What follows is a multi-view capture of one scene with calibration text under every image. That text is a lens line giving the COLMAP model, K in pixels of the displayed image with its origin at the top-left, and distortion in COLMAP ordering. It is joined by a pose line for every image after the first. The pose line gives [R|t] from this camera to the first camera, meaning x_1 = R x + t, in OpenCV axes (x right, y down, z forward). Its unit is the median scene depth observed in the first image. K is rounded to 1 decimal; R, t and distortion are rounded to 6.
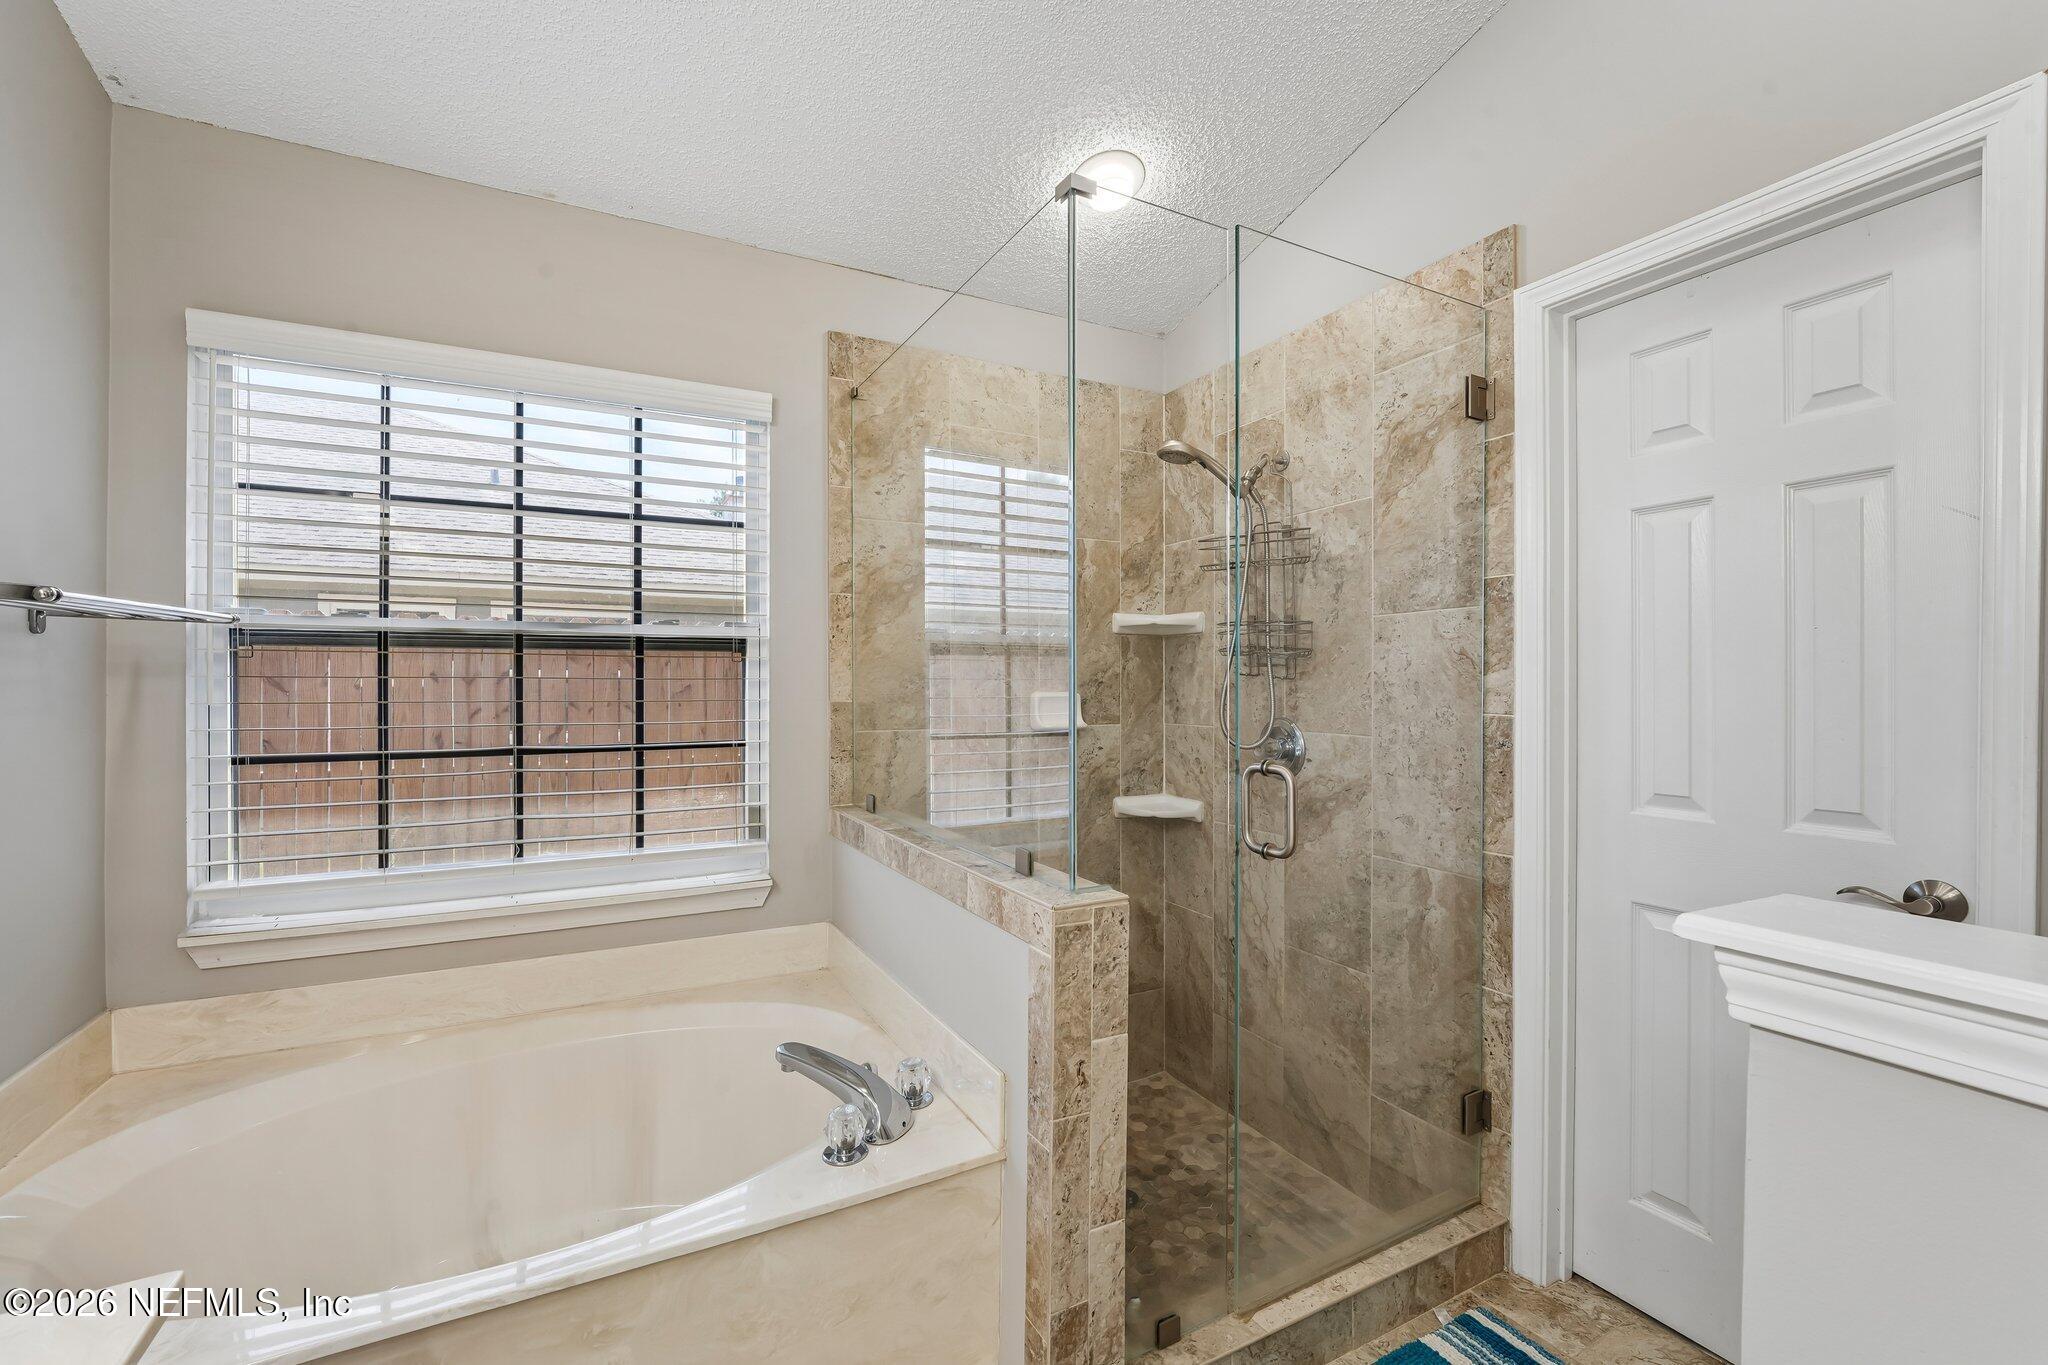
lens RADIAL K [[849.3, 0, 1014.3], [0, 849.3, 686.6], [0, 0, 1]] dist [-0.011551, 0.000431]
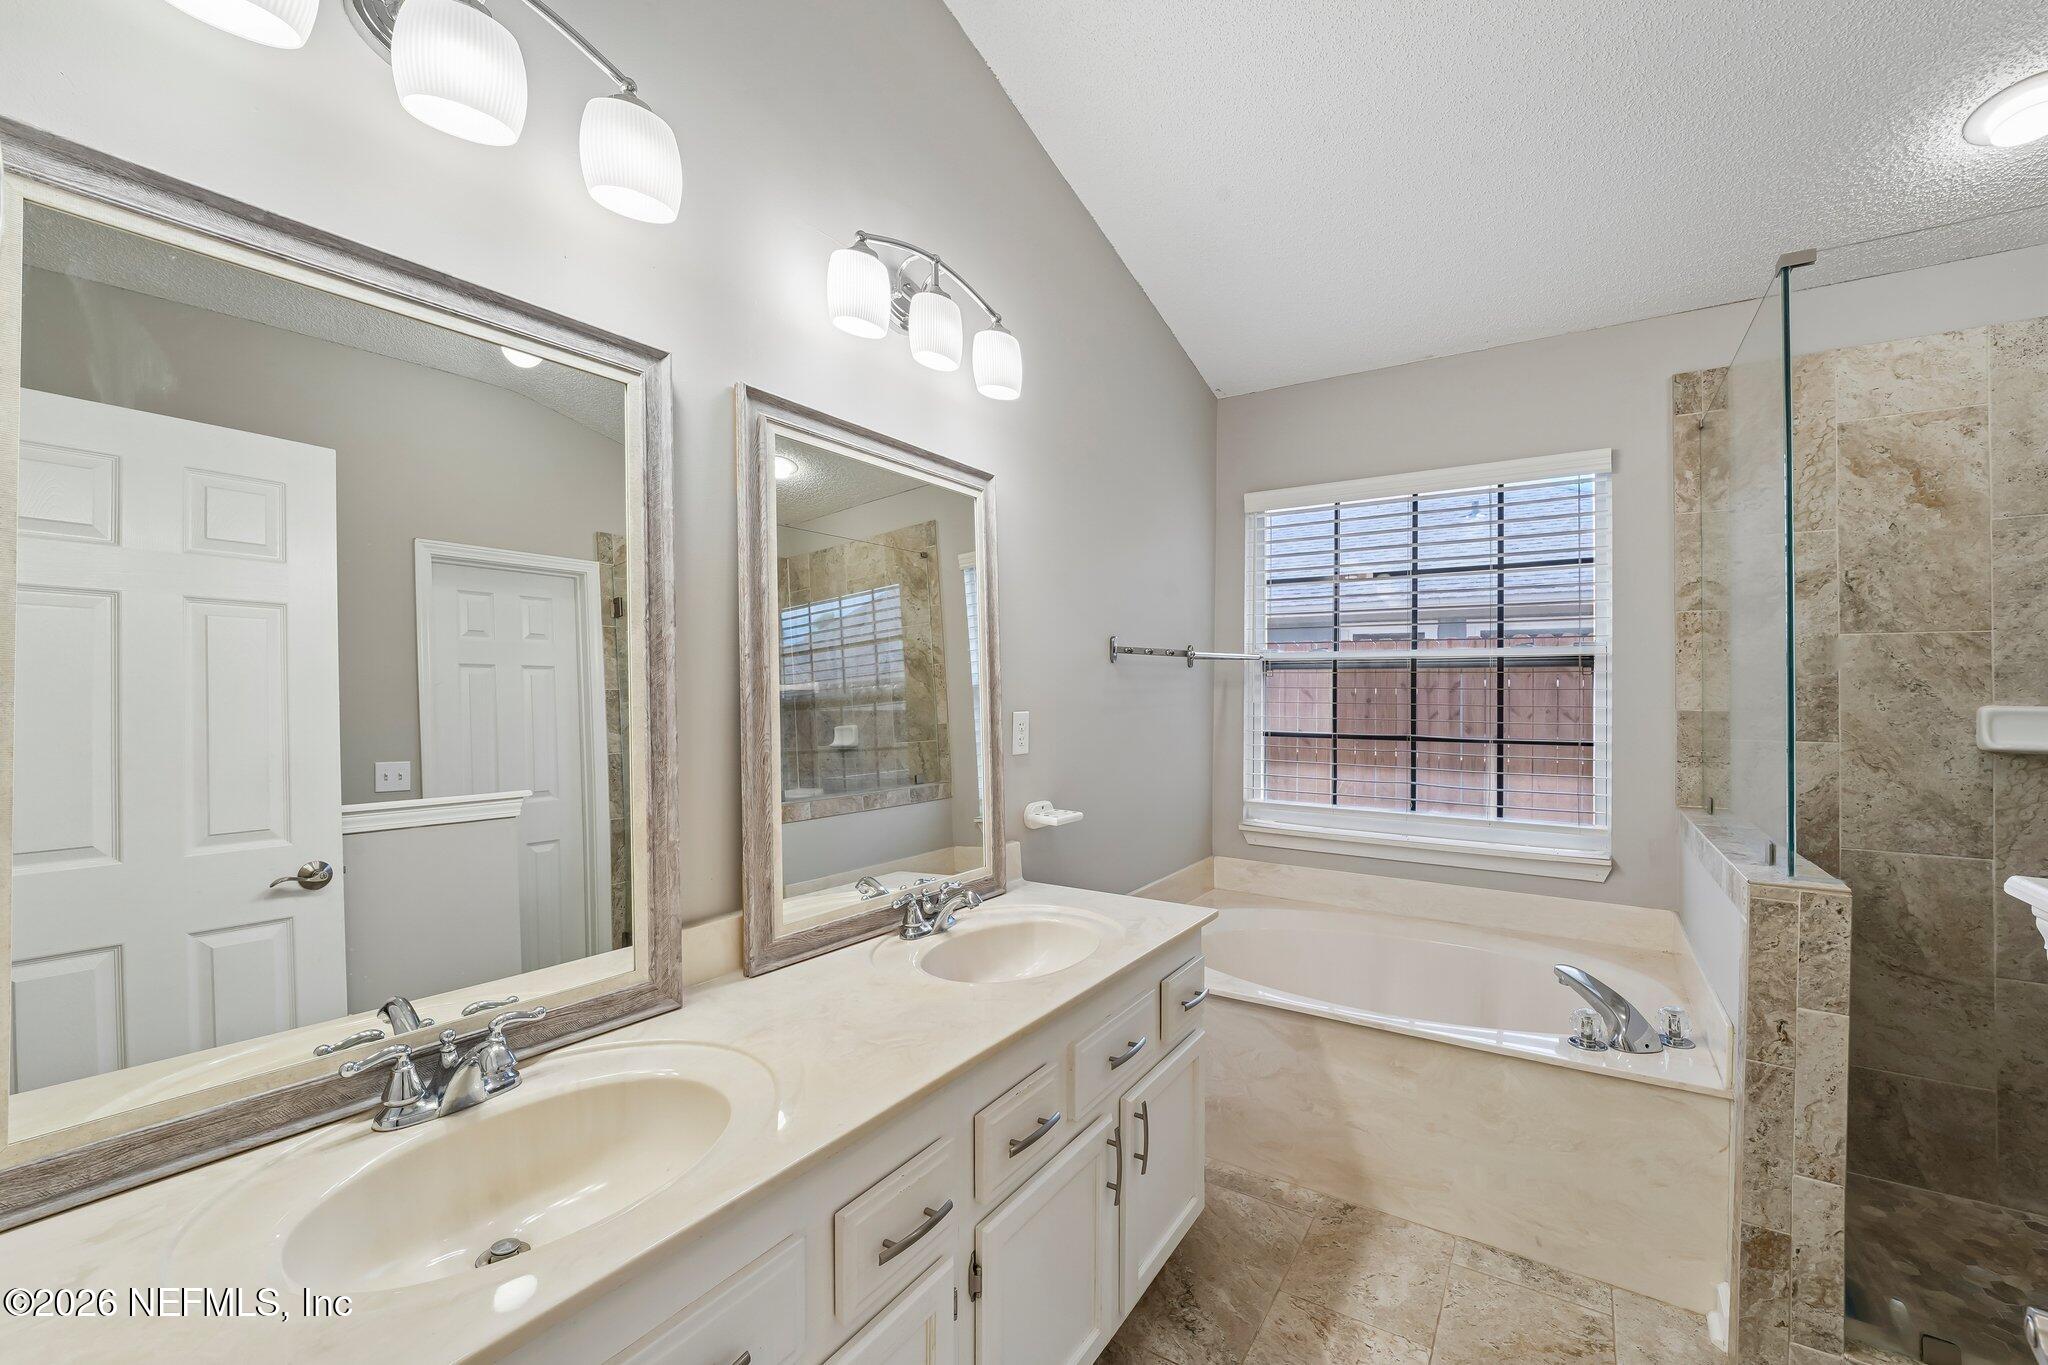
lens RADIAL K [[849.3, 0, 1014.3], [0, 849.3, 686.6], [0, 0, 1]] dist [-0.011551, 0.000431]
pose [[0.472841, 0.000778, -0.881147, 0.388963], [-0.009819, 0.999942, -0.004386, 0.000321], [0.881093, 0.010726, 0.472821, -0.310605]]
